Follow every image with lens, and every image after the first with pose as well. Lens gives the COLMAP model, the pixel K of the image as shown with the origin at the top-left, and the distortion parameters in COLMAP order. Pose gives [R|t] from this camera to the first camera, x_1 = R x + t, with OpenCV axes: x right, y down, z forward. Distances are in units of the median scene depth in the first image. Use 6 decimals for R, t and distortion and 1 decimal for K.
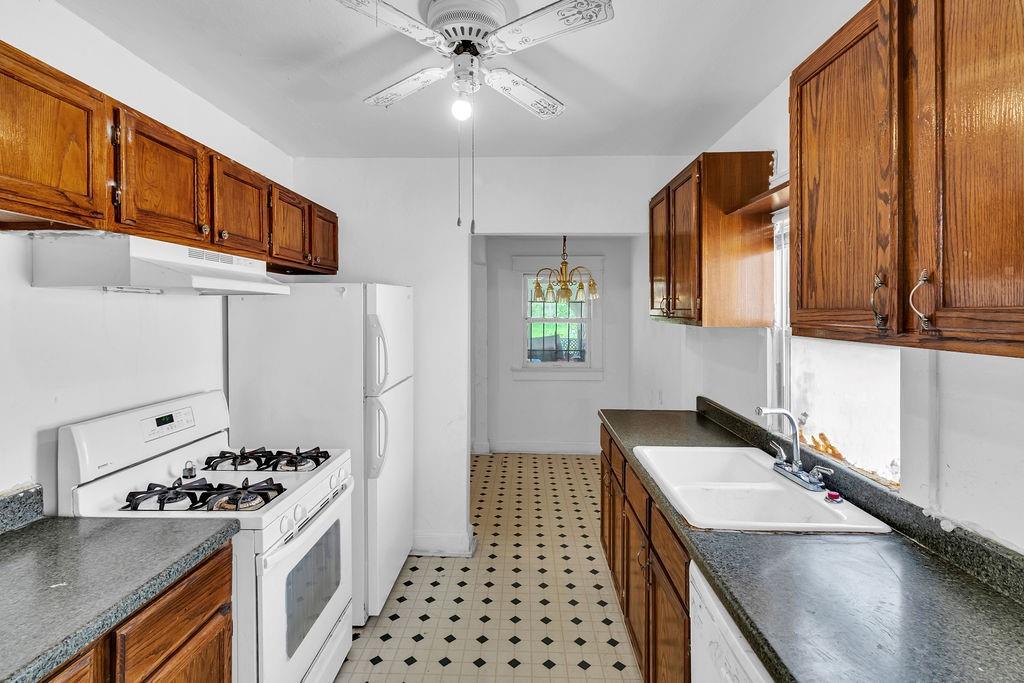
lens RADIAL K [[497.5, 0, 505.5], [0, 497.5, 316.0], [0, 0, 1]] dist [0.001630, -0.000531]
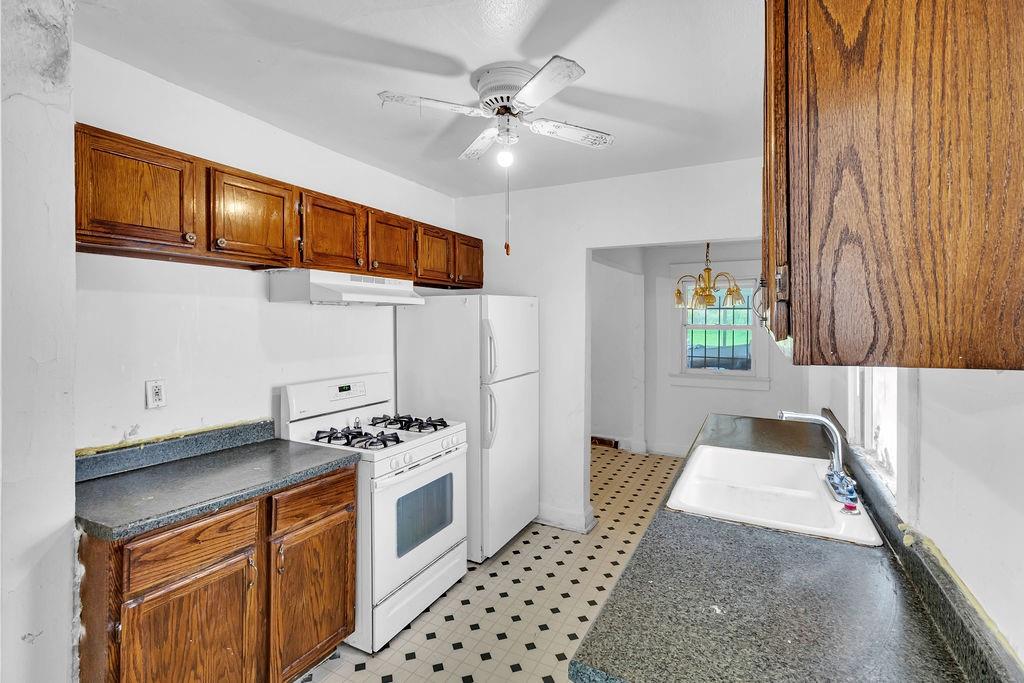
lens RADIAL K [[477.1, 0, 507.7], [0, 477.1, 325.5], [0, 0, 1]] dist [0.000571, -0.000372]
pose [[0.900578, 0.005107, -0.434665, 0.415228], [-0.003678, 0.999985, 0.004127, 0.009846], [0.434679, -0.002118, 0.900583, -0.096990]]
